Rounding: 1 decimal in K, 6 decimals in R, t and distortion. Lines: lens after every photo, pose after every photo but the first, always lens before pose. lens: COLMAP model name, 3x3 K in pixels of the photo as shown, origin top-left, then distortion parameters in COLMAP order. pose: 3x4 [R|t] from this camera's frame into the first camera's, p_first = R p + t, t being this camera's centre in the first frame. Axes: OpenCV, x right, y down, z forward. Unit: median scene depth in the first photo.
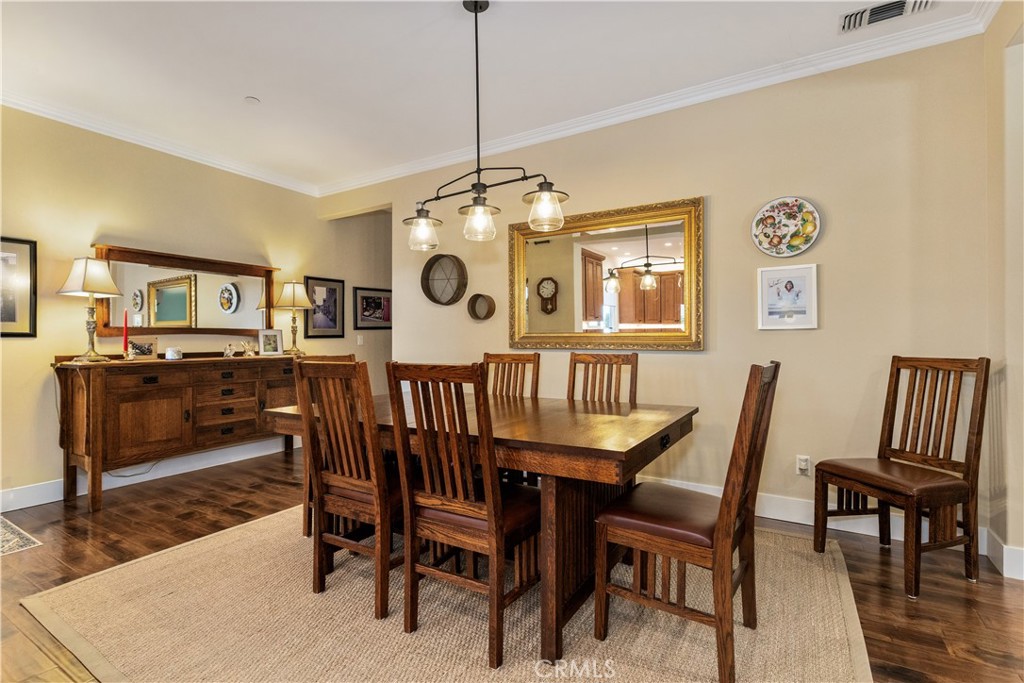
lens RADIAL K [[479.4, 0, 516.5], [0, 479.4, 341.1], [0, 0, 1]] dist [-0.003454, 0.001012]
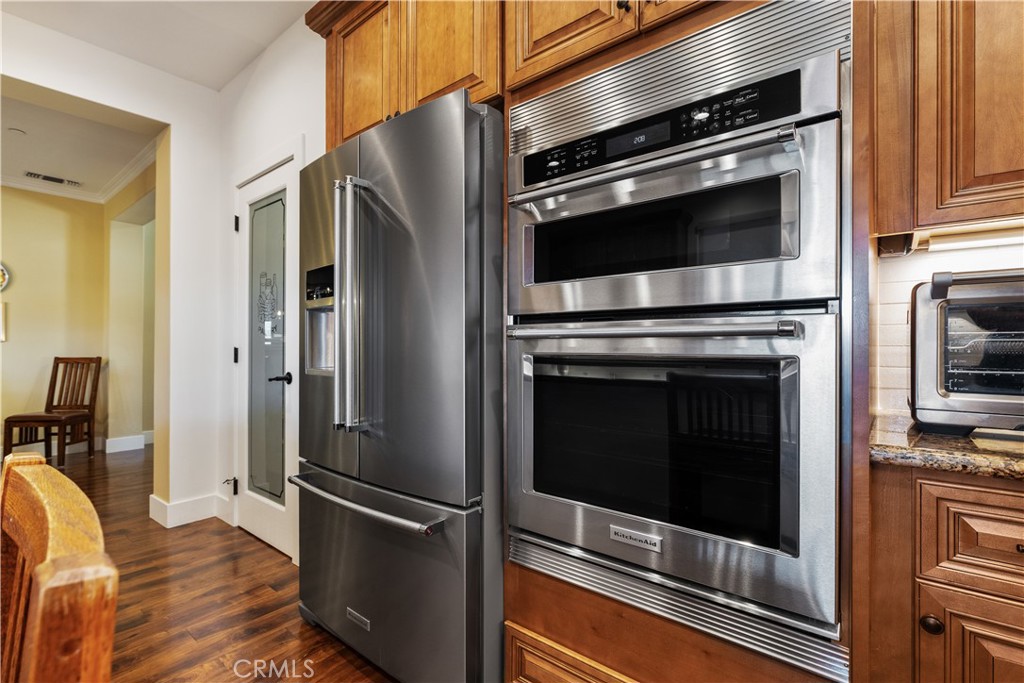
lens RADIAL K [[479.4, 0, 515.7], [0, 479.4, 348.7], [0, 0, 1]] dist [-0.003454, 0.001012]
pose [[0.157999, 0.012683, 0.987358, -0.835020], [-0.002721, 0.999919, -0.012409, 0.018235], [-0.987436, -0.000726, 0.158021, -1.158028]]
